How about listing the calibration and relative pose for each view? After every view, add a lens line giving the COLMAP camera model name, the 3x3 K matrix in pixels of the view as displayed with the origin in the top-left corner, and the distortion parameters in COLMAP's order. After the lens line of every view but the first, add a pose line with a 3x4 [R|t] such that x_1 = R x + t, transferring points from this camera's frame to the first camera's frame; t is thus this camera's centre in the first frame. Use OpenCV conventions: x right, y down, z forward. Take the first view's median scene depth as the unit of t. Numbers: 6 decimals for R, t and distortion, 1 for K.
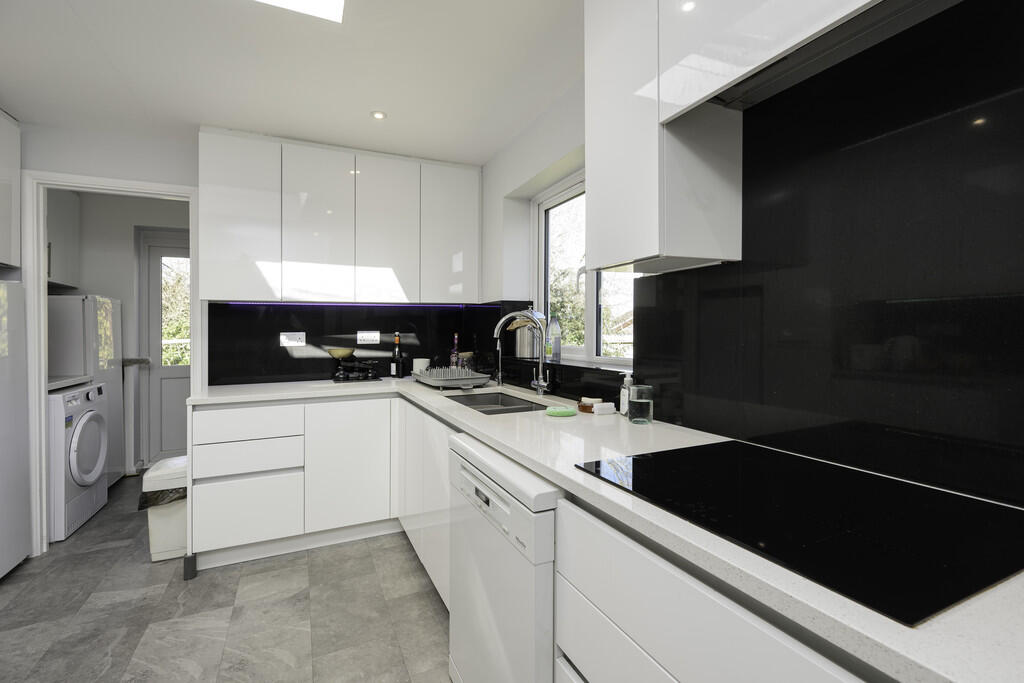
lens RADIAL K [[407.2, 0, 468.1], [0, 407.2, 329.9], [0, 0, 1]] dist [-0.002818, 0.000061]
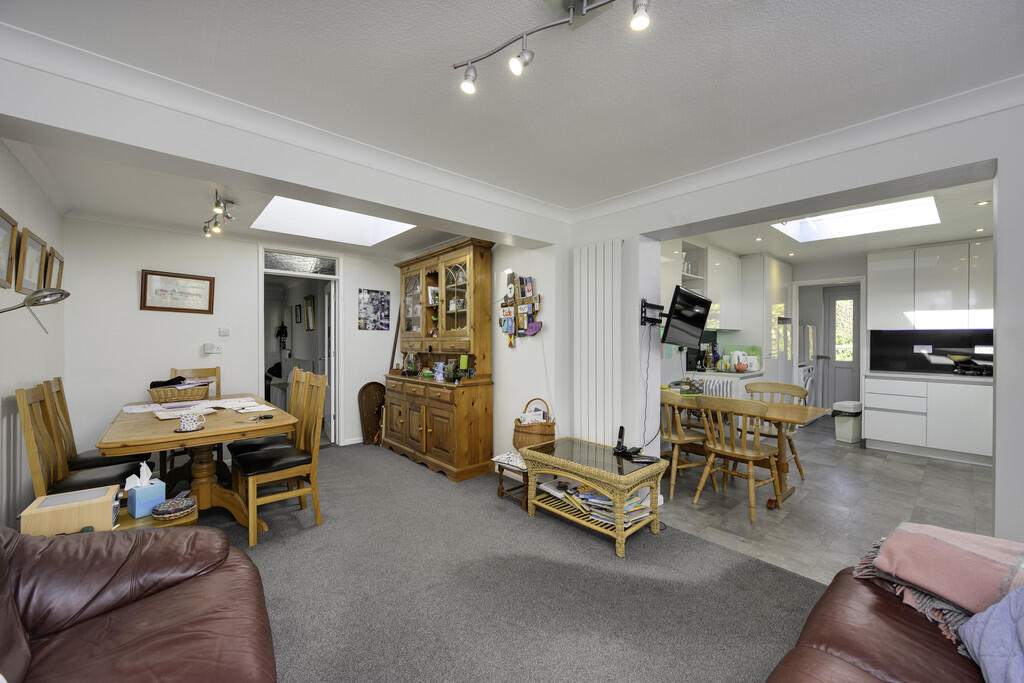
lens RADIAL K [[407.2, 0, 516.6], [0, 407.2, 337.6], [0, 0, 1]] dist [-0.002818, 0.000061]
pose [[0.333002, 0.013085, -0.942835, 0.794119], [-0.000705, 0.999907, 0.013628, -0.061448], [0.942926, -0.003874, 0.332981, -1.547090]]
